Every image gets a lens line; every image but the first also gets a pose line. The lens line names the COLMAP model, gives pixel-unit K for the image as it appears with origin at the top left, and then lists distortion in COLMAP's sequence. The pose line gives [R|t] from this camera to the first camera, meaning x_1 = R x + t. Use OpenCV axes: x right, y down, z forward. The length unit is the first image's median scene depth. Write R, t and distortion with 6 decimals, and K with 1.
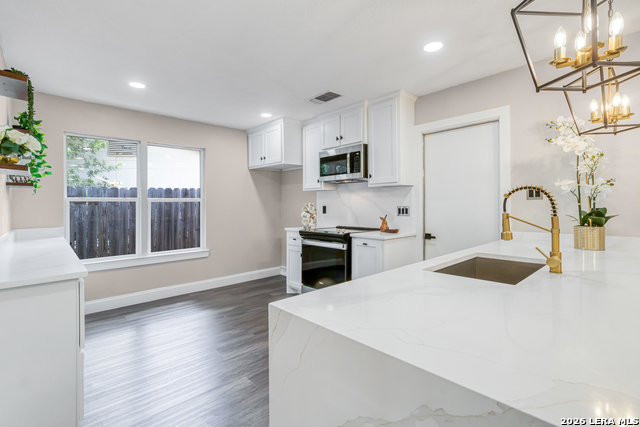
lens RADIAL K [[298.4, 0, 321.1], [0, 298.4, 201.7], [0, 0, 1]] dist [0.009772, 0.001062]
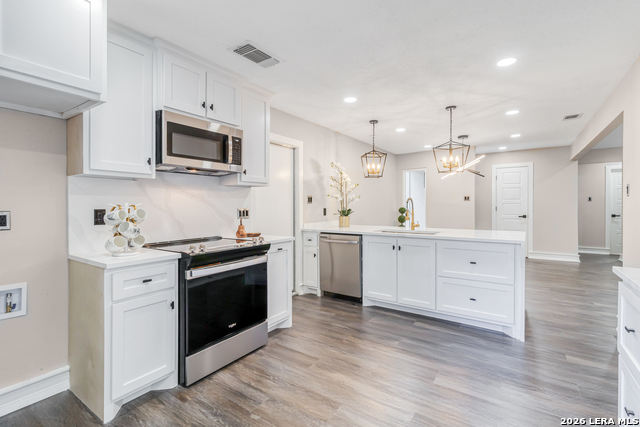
lens RADIAL K [[298.4, 0, 319.8], [0, 298.4, 210.3], [0, 0, 1]] dist [0.009772, 0.001062]
pose [[-0.212790, -0.004145, 0.977089, -0.575191], [-0.001389, 0.999991, 0.003940, 0.014194], [-0.977097, -0.000519, -0.212794, 0.802492]]
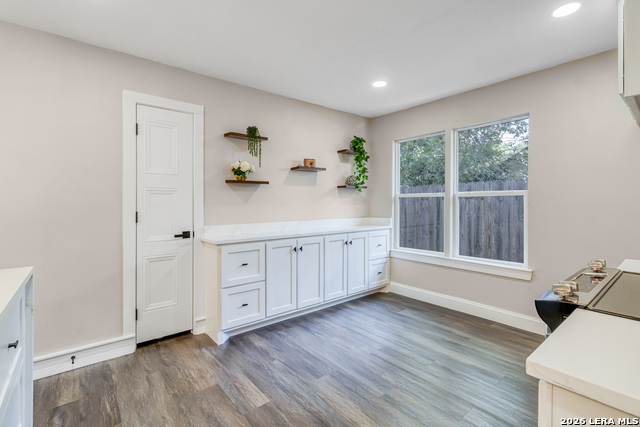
lens RADIAL K [[298.4, 0, 318.4], [0, 298.4, 209.3], [0, 0, 1]] dist [0.009772, 0.001062]
pose [[-0.066171, 0.031131, -0.997323, 0.306771], [0.013942, 0.999444, 0.030272, 0.006235], [0.997711, -0.011901, -0.066568, 0.634565]]
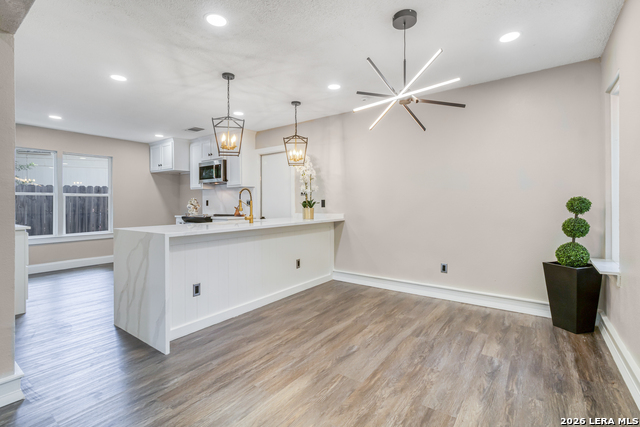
lens RADIAL K [[298.4, 0, 319.5], [0, 298.4, 203.2], [0, 0, 1]] dist [0.009772, 0.001062]
pose [[0.982818, 0.006901, 0.184450, 0.290661], [-0.007738, 0.999963, 0.003819, 0.019053], [-0.184417, -0.005180, 0.982834, -0.517194]]
